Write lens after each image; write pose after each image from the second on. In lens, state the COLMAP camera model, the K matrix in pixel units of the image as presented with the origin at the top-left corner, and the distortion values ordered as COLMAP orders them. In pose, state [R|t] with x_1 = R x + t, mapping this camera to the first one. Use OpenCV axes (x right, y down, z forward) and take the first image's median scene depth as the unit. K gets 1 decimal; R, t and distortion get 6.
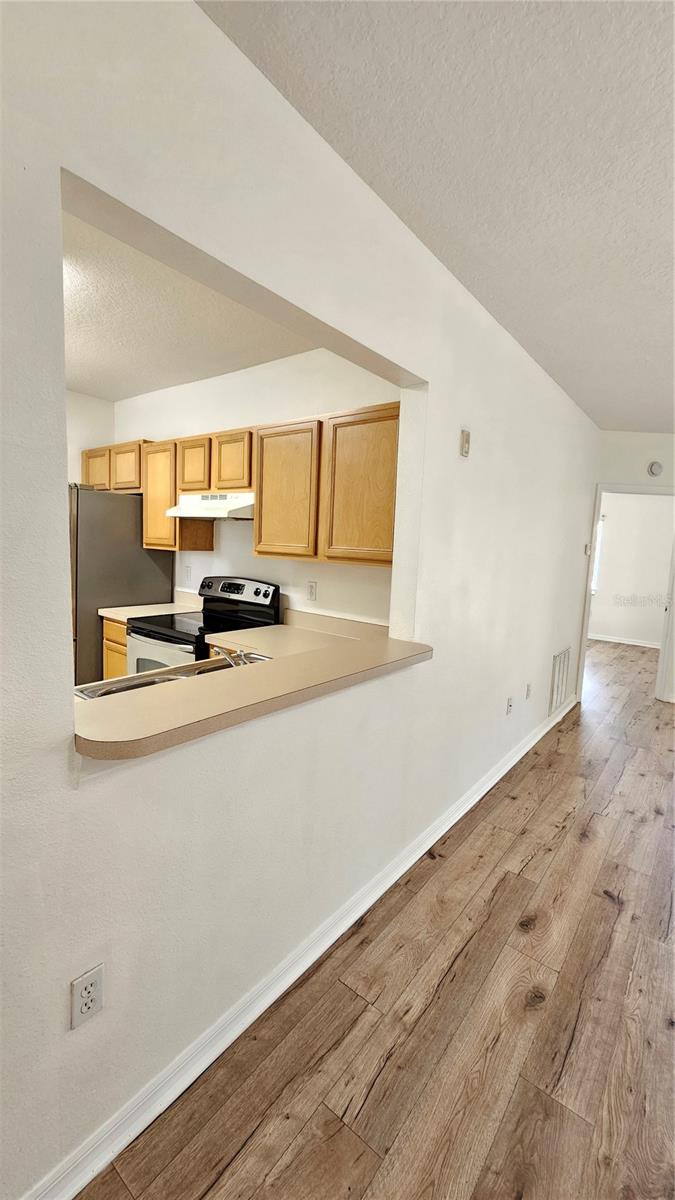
lens RADIAL K [[489.5, 0, 317.7], [0, 489.5, 605.8], [0, 0, 1]] dist [-0.010725, 0.000218]
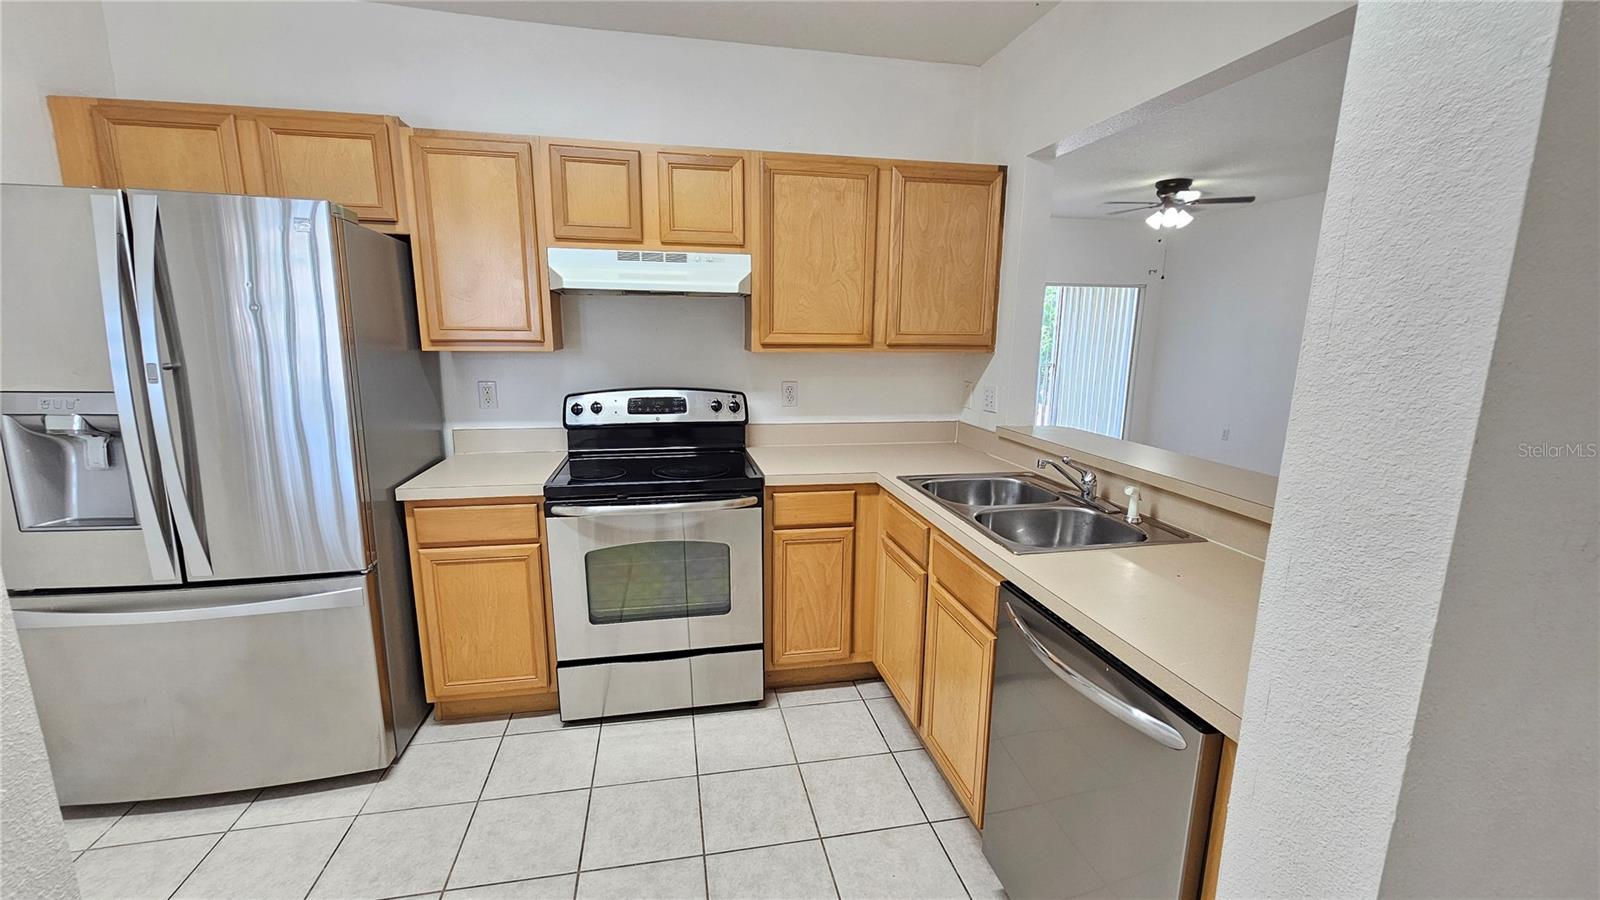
lens RADIAL K [[665.2, 0, 800.0], [0, 665.2, 450.0], [0, 0, 1]] dist [0.013345, 0.000017]
pose [[0.628729, -0.171292, 0.758524, -0.749795], [0.119485, 0.985134, 0.123426, -0.067207], [-0.768390, 0.013031, 0.639849, 0.335617]]
